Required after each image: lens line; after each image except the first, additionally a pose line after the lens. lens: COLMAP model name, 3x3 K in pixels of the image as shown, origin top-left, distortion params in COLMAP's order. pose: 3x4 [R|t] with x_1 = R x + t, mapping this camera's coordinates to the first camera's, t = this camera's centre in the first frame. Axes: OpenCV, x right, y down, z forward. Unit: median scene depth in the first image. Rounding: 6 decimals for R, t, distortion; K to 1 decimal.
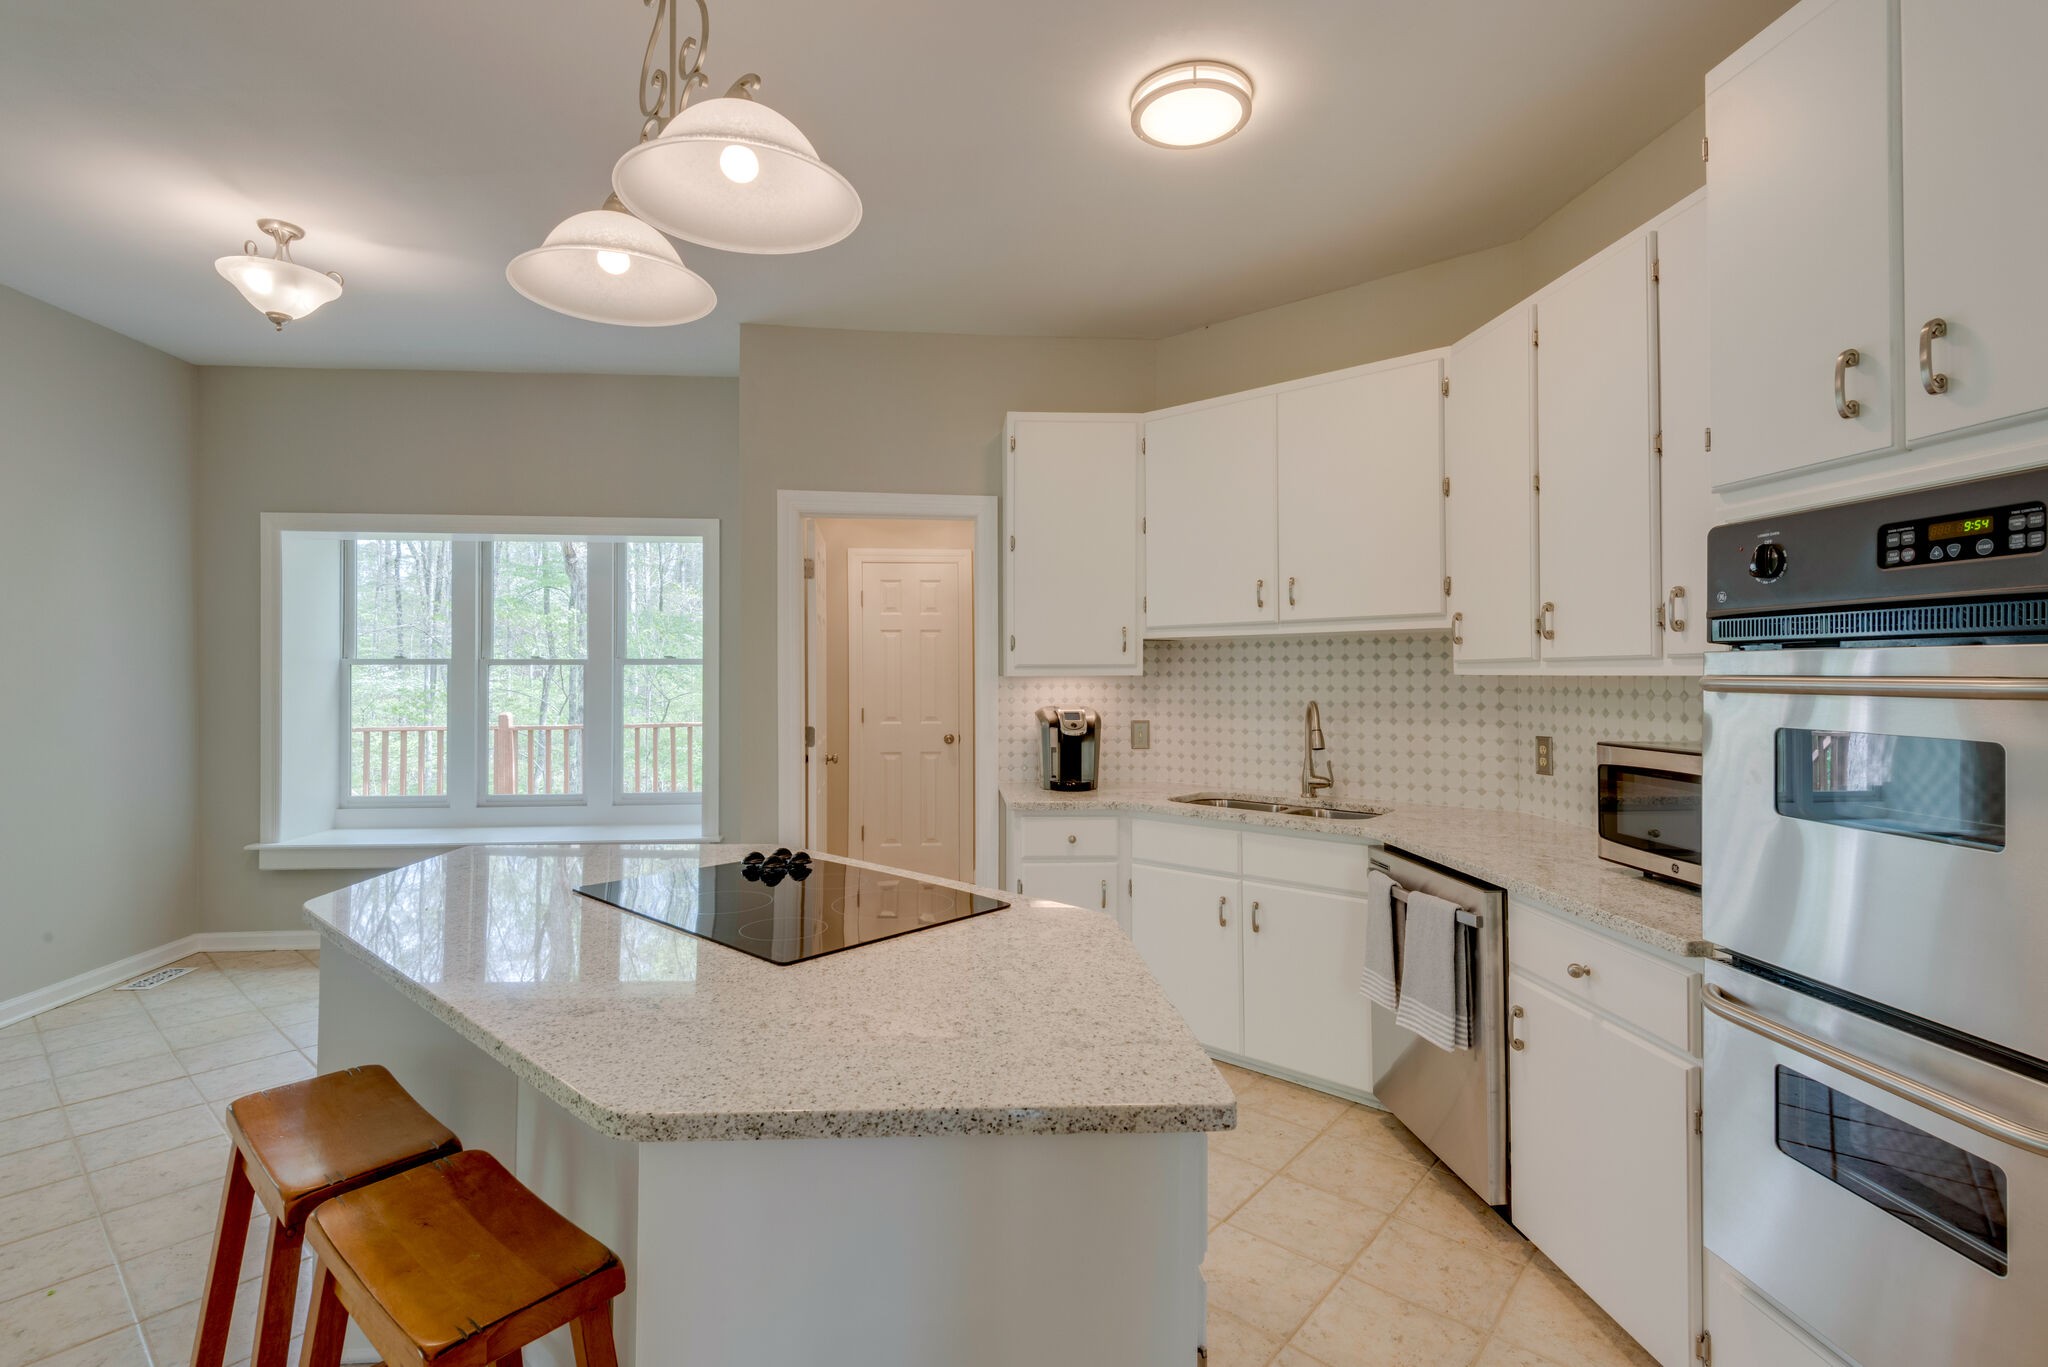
lens RADIAL K [[941.8, 0, 1012.7], [0, 941.8, 672.6], [0, 0, 1]] dist [0.027031, -0.000170]
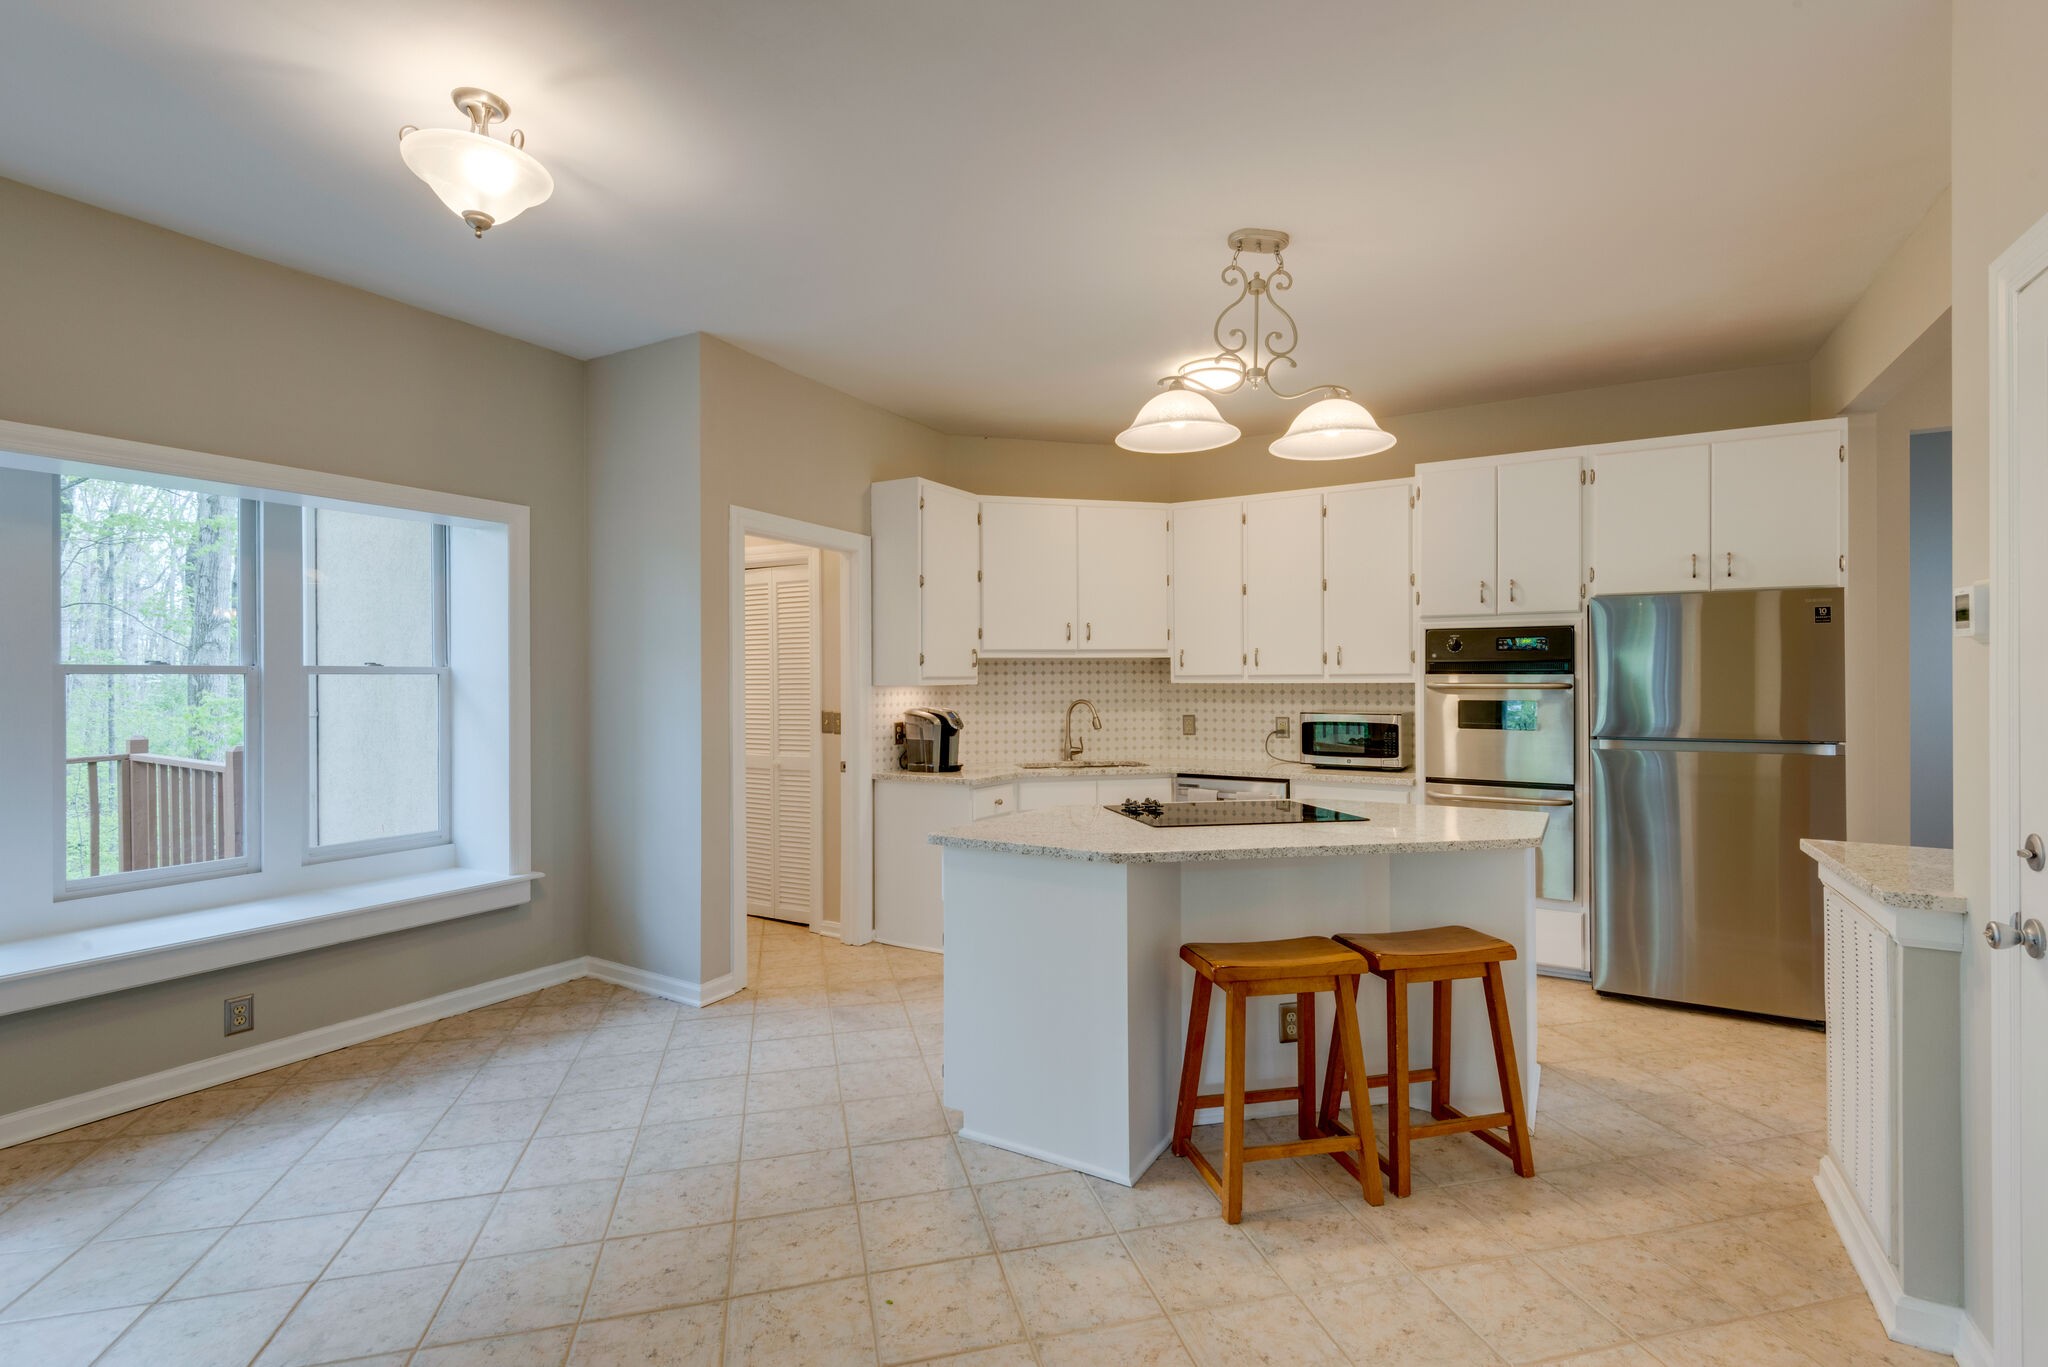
lens RADIAL K [[918.3, 0, 1013.9], [0, 918.3, 678.9], [0, 0, 1]] dist [0.054883, -0.037878]
pose [[0.572755, -0.000315, 0.819726, -0.962178], [0.002029, 0.999997, -0.001033, -0.003486], [-0.819724, 0.002255, 0.572754, 0.188532]]
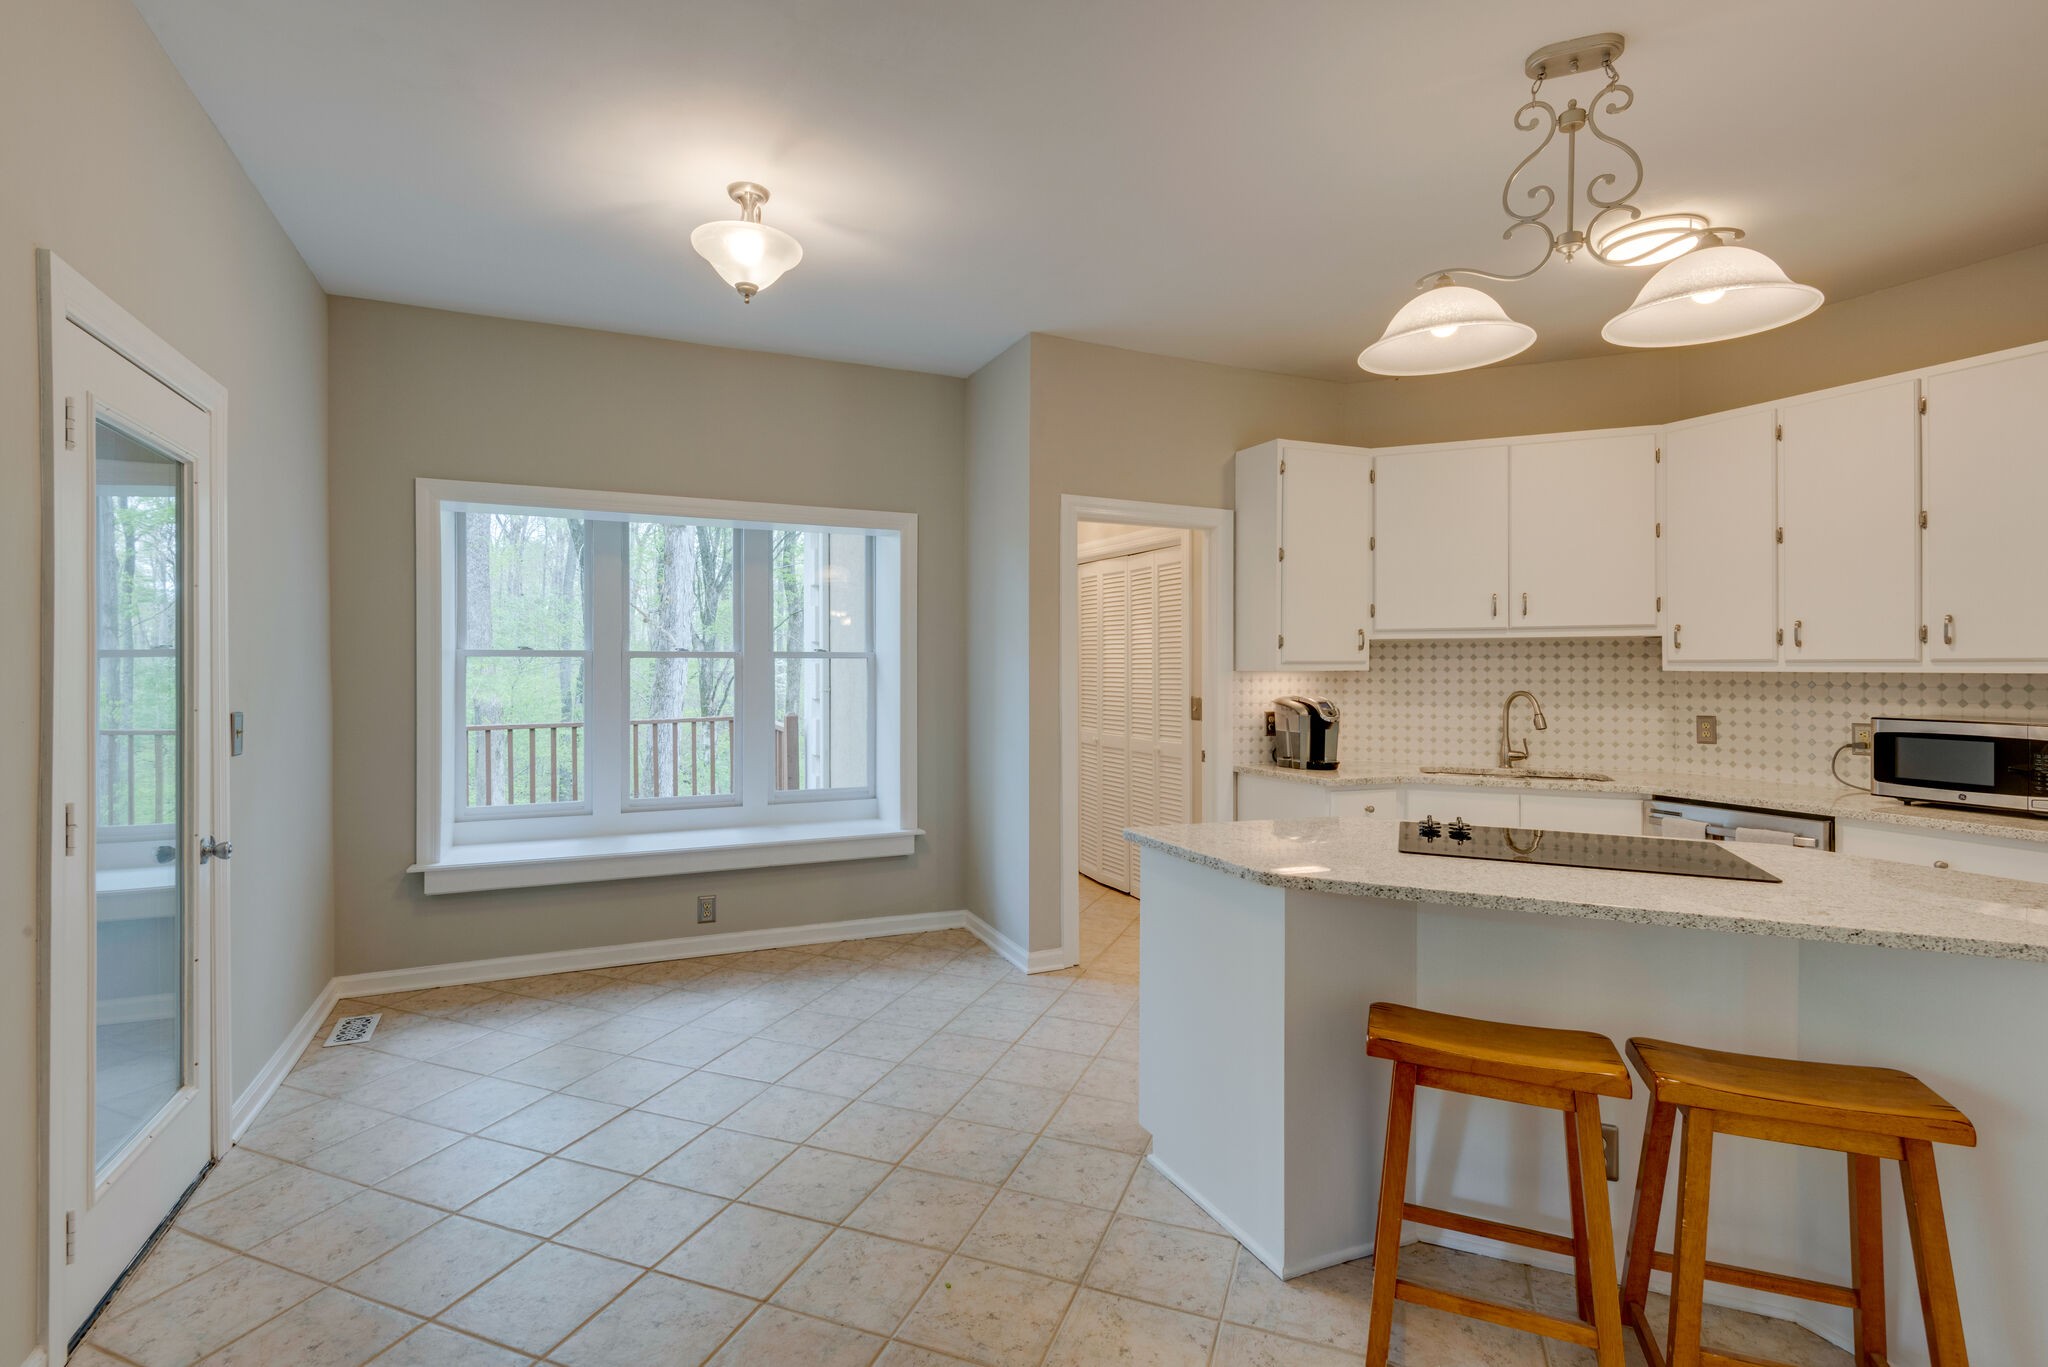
lens RADIAL K [[946.8, 0, 999.9], [0, 946.8, 666.9], [0, 0, 1]] dist [0.035733, -0.019927]
pose [[0.943533, 0.002225, 0.331271, -0.714695], [-0.003053, 0.999993, 0.001979, -0.002460], [-0.331265, -0.002878, 0.943534, 0.025443]]
